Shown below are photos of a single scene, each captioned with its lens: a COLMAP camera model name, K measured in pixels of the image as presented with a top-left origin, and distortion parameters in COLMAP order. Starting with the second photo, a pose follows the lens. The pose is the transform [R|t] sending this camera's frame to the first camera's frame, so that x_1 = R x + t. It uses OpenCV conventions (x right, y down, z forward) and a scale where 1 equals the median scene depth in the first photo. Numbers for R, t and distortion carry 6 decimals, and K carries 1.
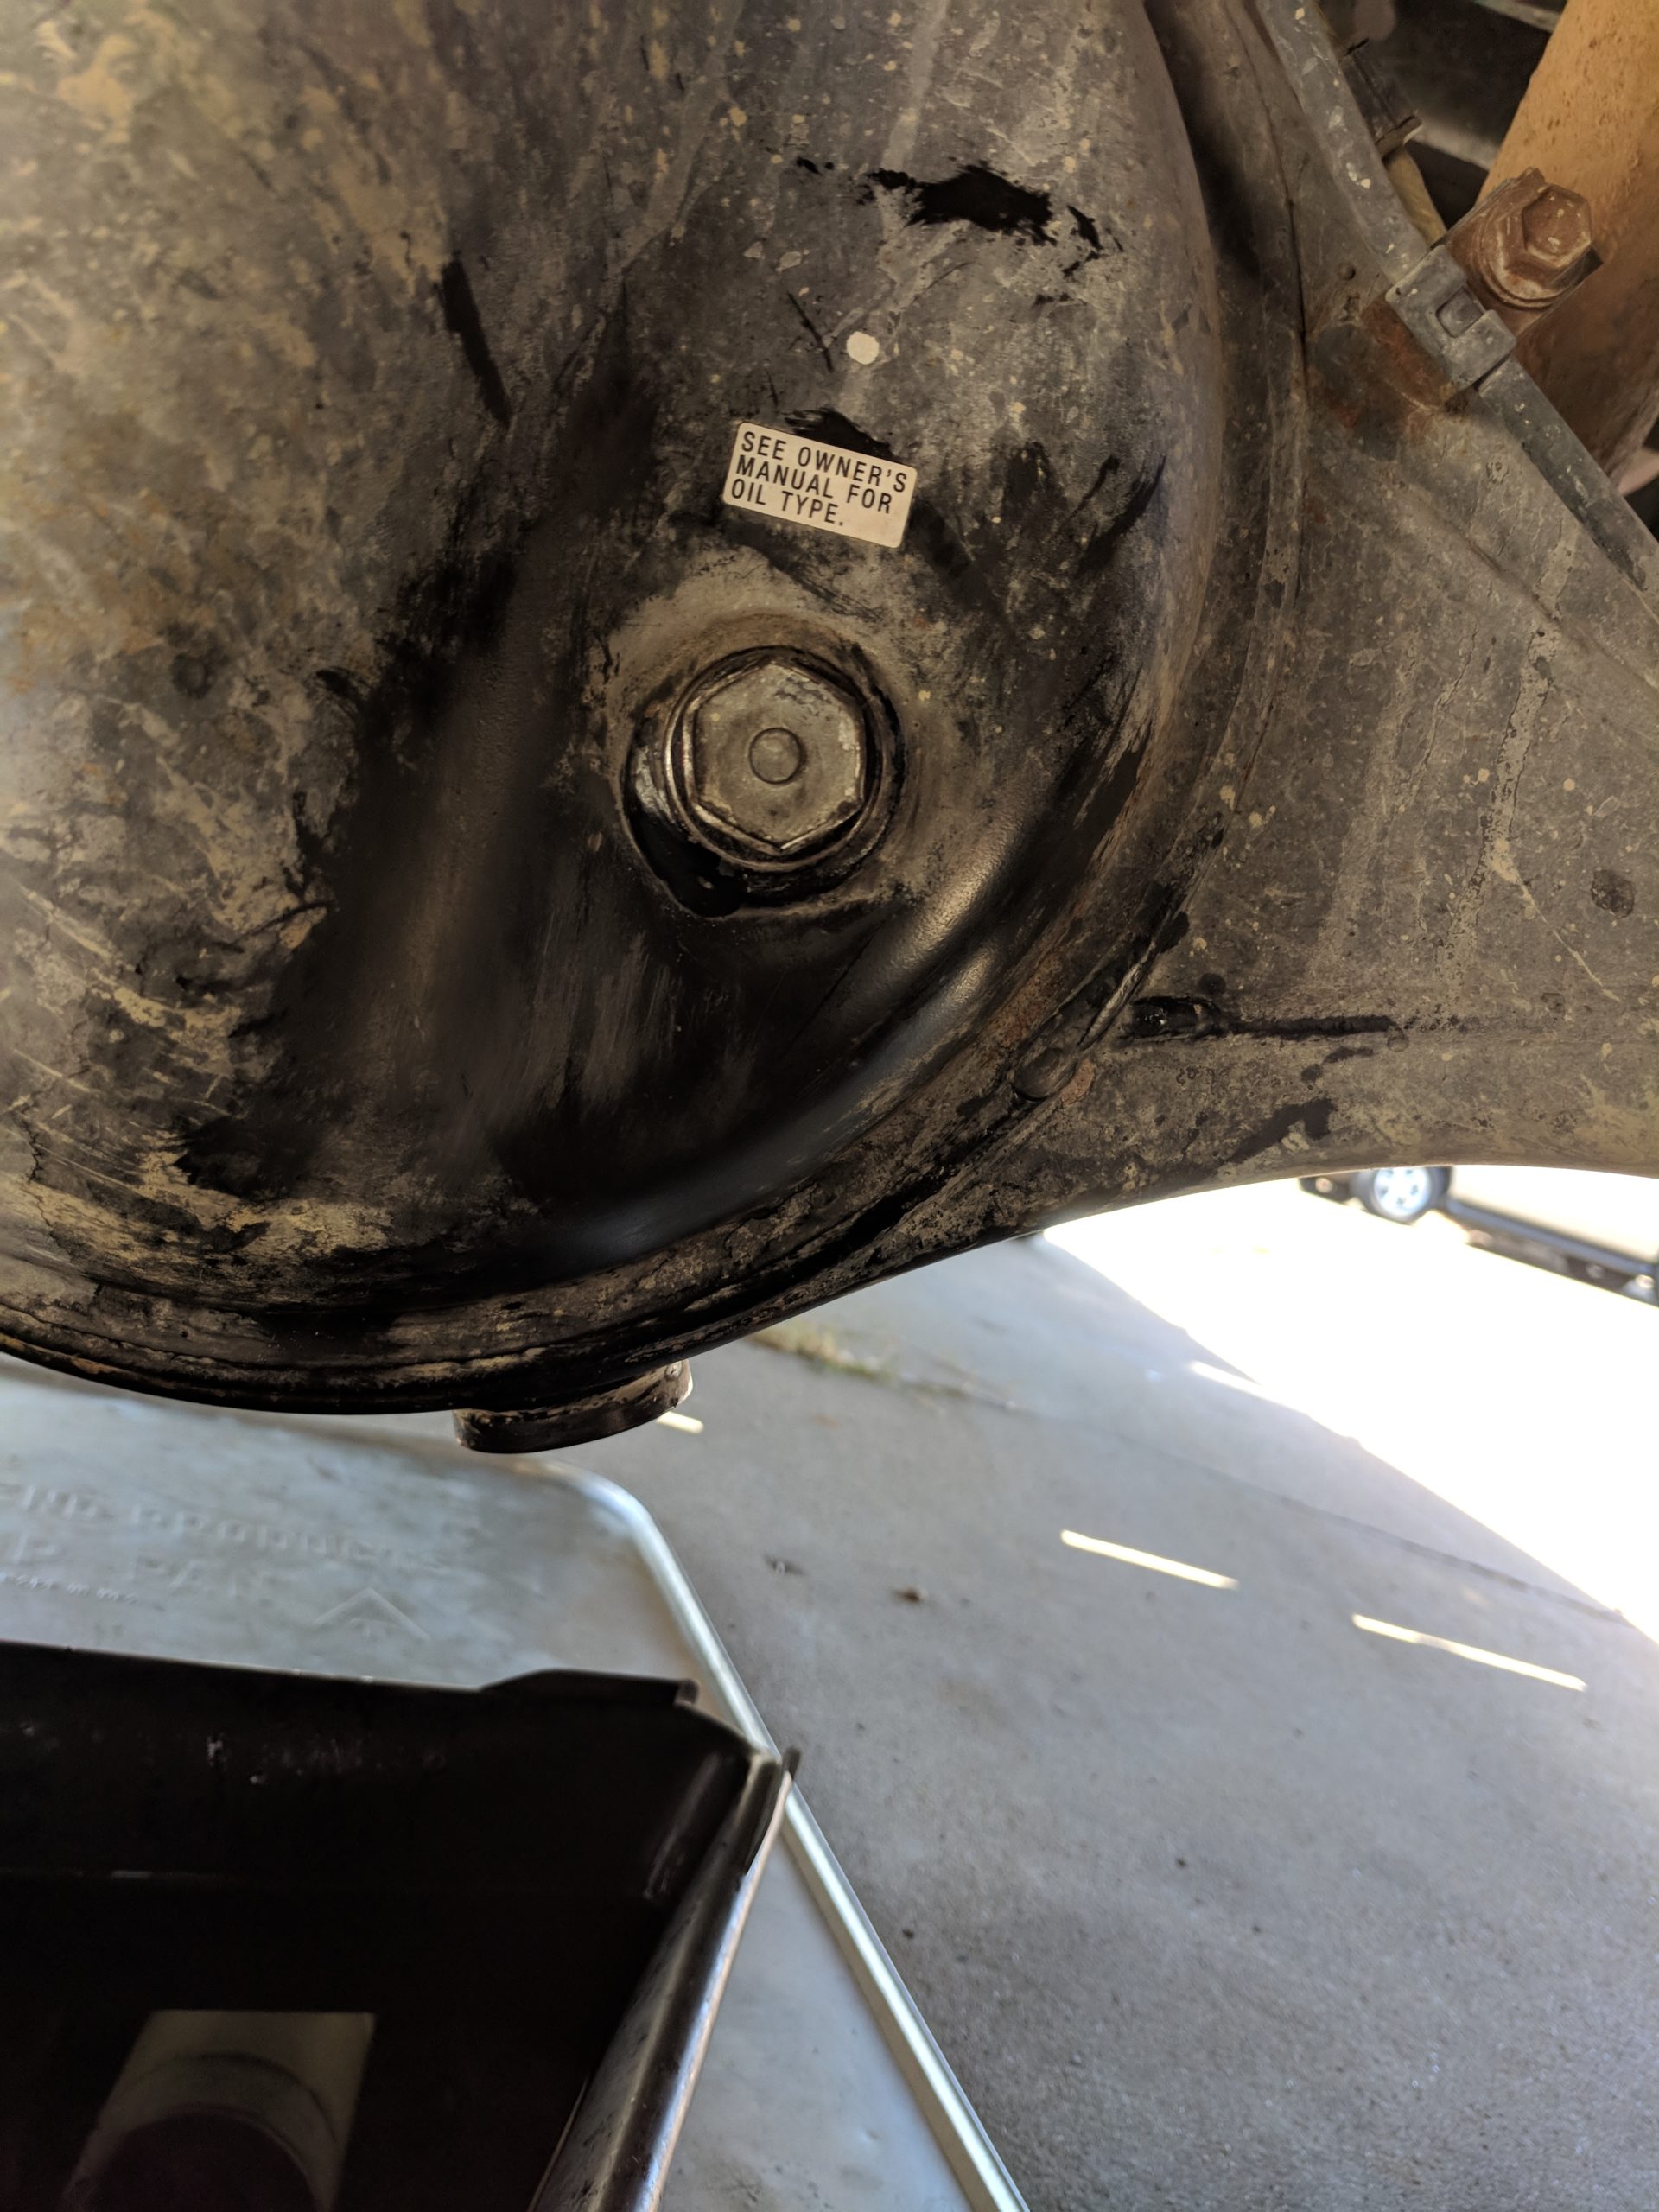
lens RADIAL K [[1685.5, 0, 829.0], [0, 1685.5, 1126.6], [0, 0, 1]] dist [-0.053178, 0.041225]
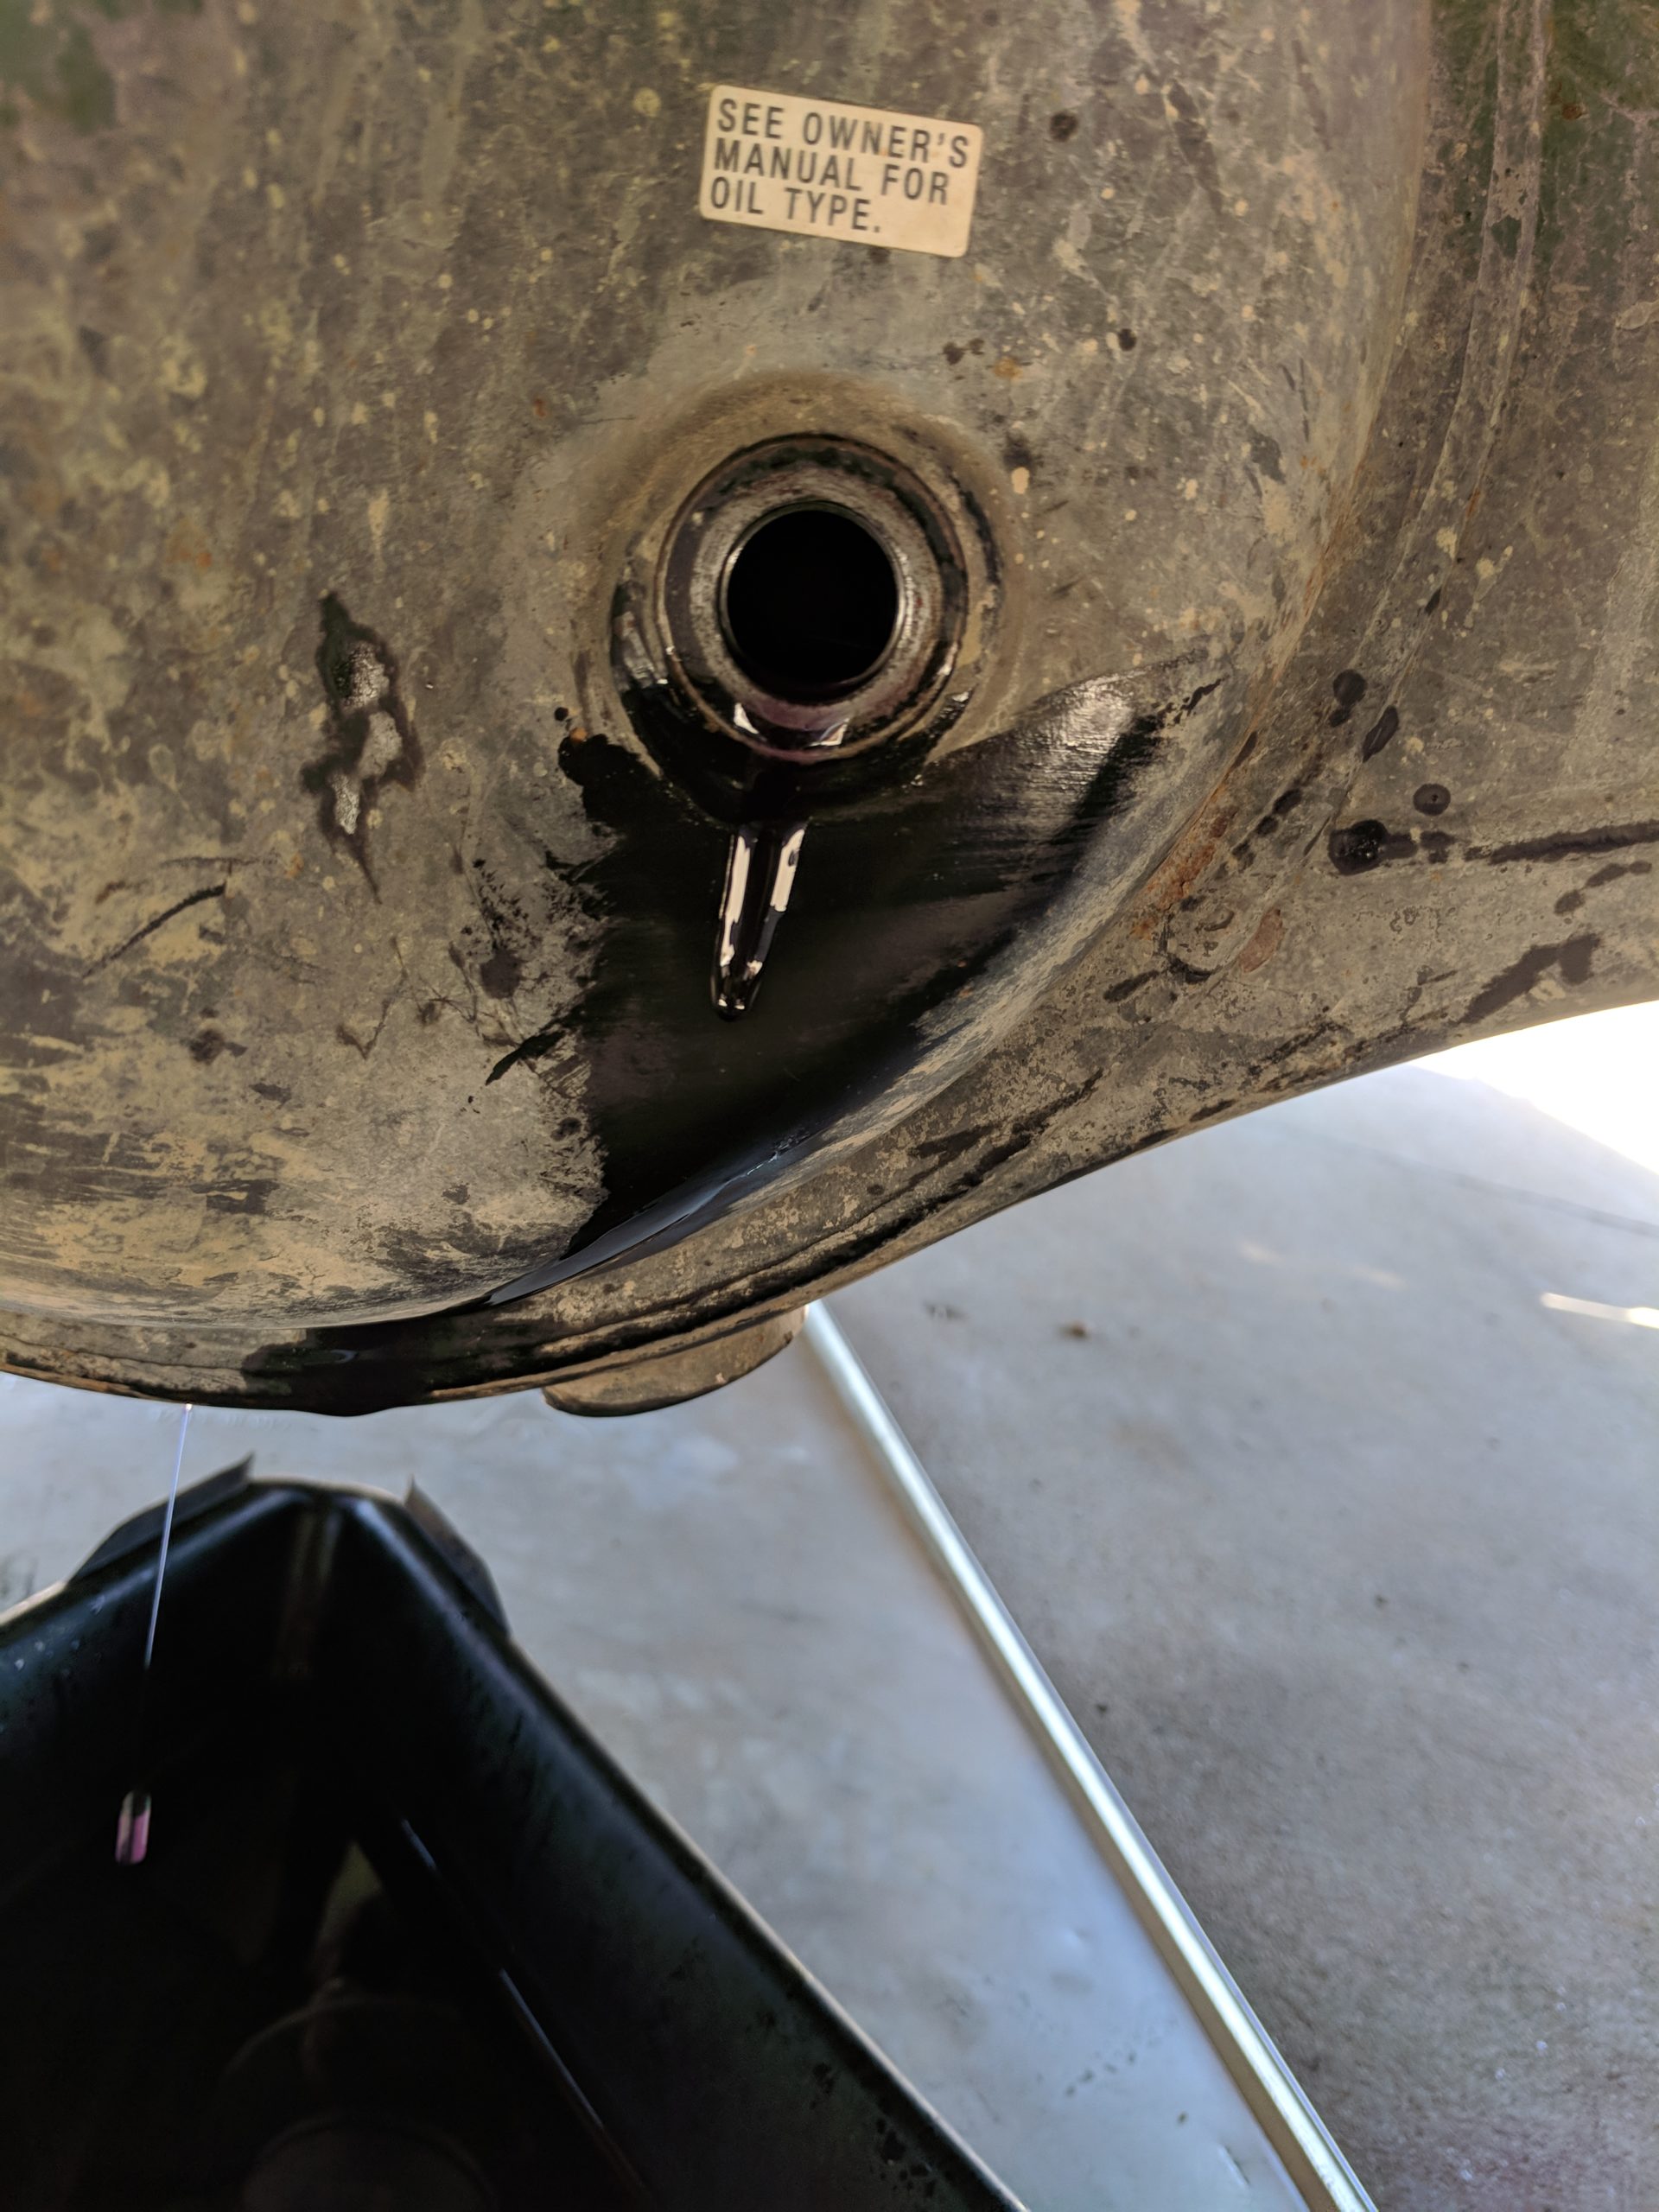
lens RADIAL K [[1685.5, 0, 849.2], [0, 1685.5, 1108.3], [0, 0, 1]] dist [-0.053178, 0.041225]
pose [[0.993403, -0.083700, -0.078385, 0.015598], [0.096853, 0.978382, 0.182726, -0.112267], [0.061396, -0.189112, 0.980034, 0.225302]]
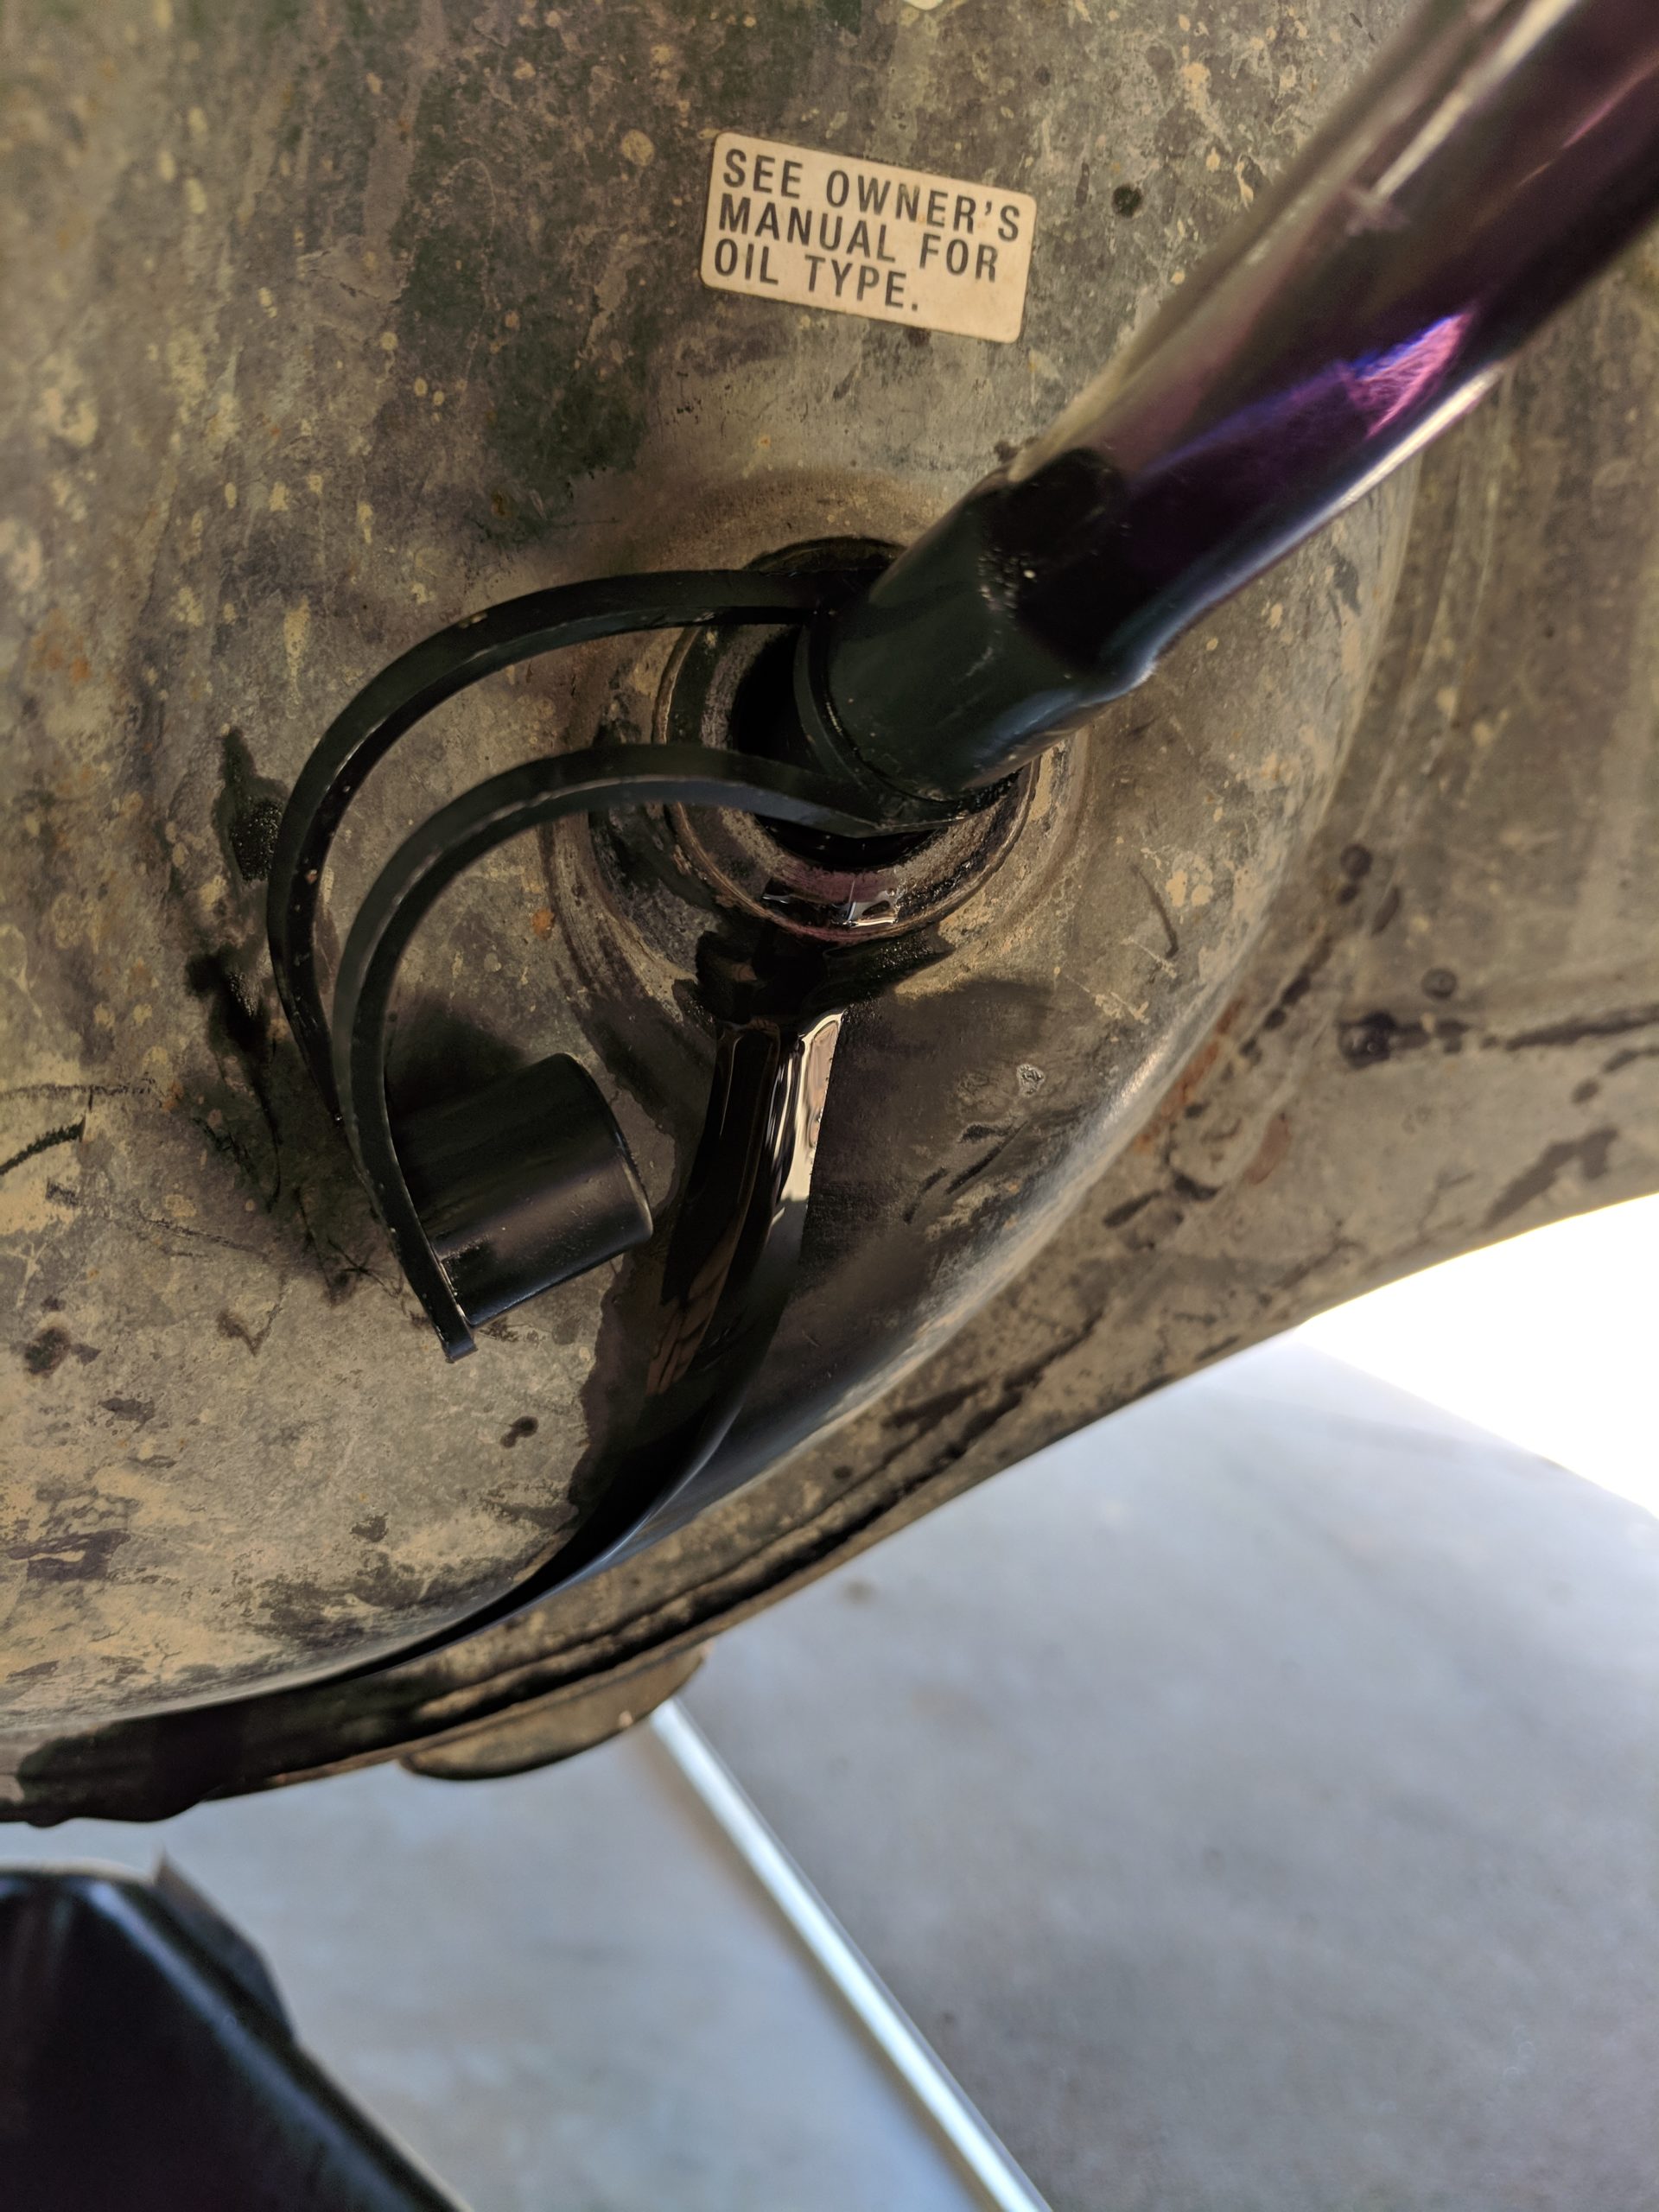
lens RADIAL K [[1685.5, 0, 813.1], [0, 1685.5, 1098.5], [0, 0, 1]] dist [-0.053178, 0.041225]
pose [[0.986135, -0.132842, 0.099452, -0.095468], [0.127970, 0.990313, 0.053890, -0.108342], [-0.105648, -0.040416, 0.993582, 0.359087]]
